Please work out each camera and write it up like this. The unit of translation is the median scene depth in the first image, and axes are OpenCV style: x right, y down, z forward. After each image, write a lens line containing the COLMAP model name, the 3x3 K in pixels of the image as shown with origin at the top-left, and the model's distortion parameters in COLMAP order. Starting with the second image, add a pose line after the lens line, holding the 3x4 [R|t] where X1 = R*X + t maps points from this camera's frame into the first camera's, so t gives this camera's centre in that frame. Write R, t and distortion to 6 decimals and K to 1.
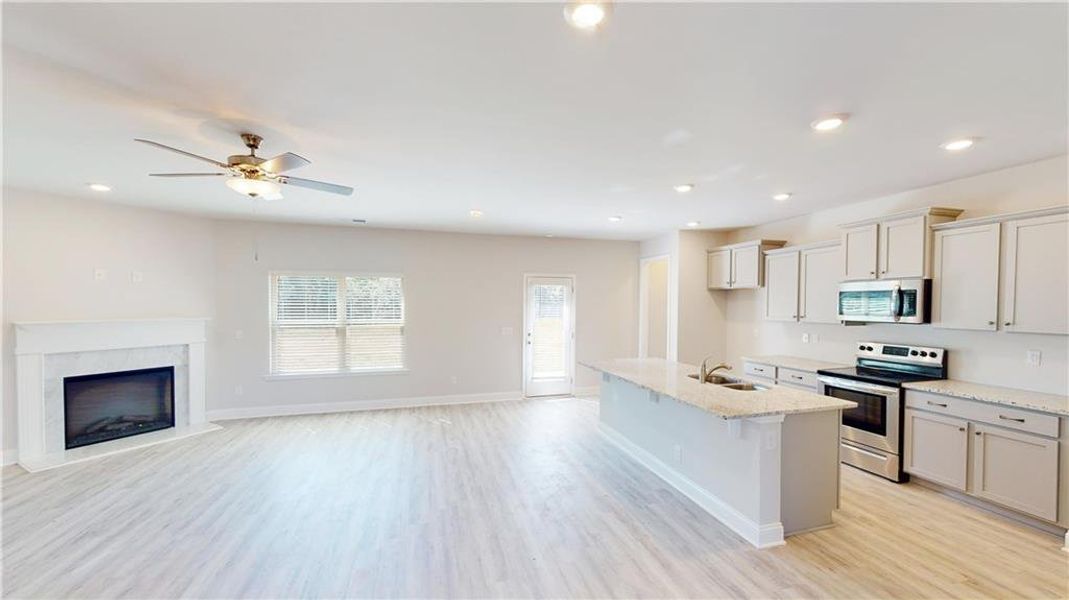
lens RADIAL K [[411.3, 0, 496.9], [0, 411.3, 307.2], [0, 0, 1]] dist [-0.003936, -0.001856]
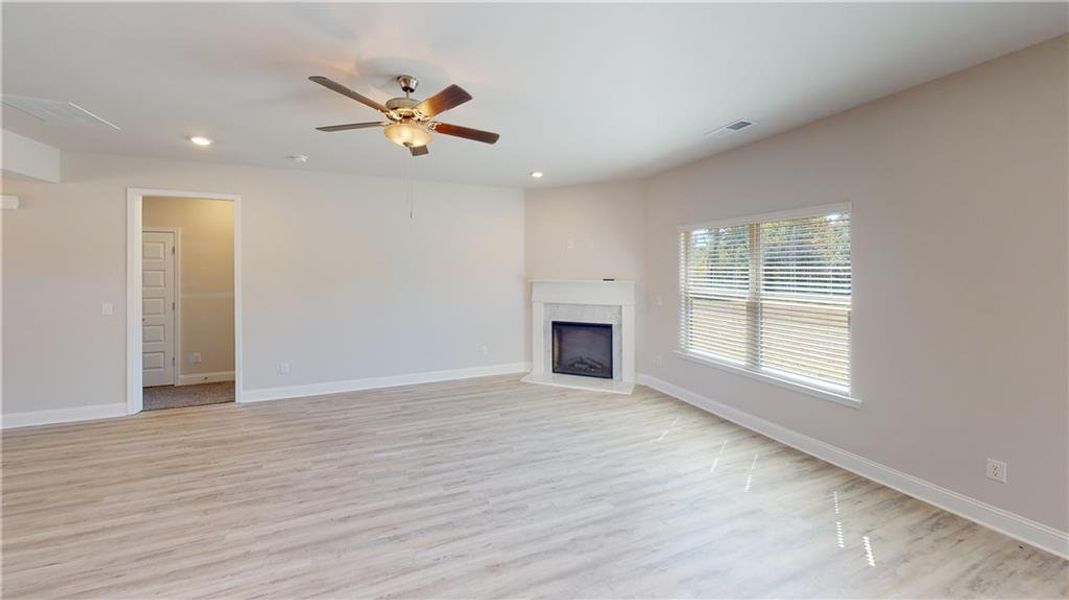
lens RADIAL K [[382.6, 0, 534.1], [0, 382.6, 298.0], [0, 0, 1]] dist [0.000160, 0.000006]
pose [[0.196567, 0.077370, -0.977433, 0.164307], [-0.006513, 0.996963, 0.077606, -0.004245], [0.980469, -0.008889, 0.196474, 0.601937]]
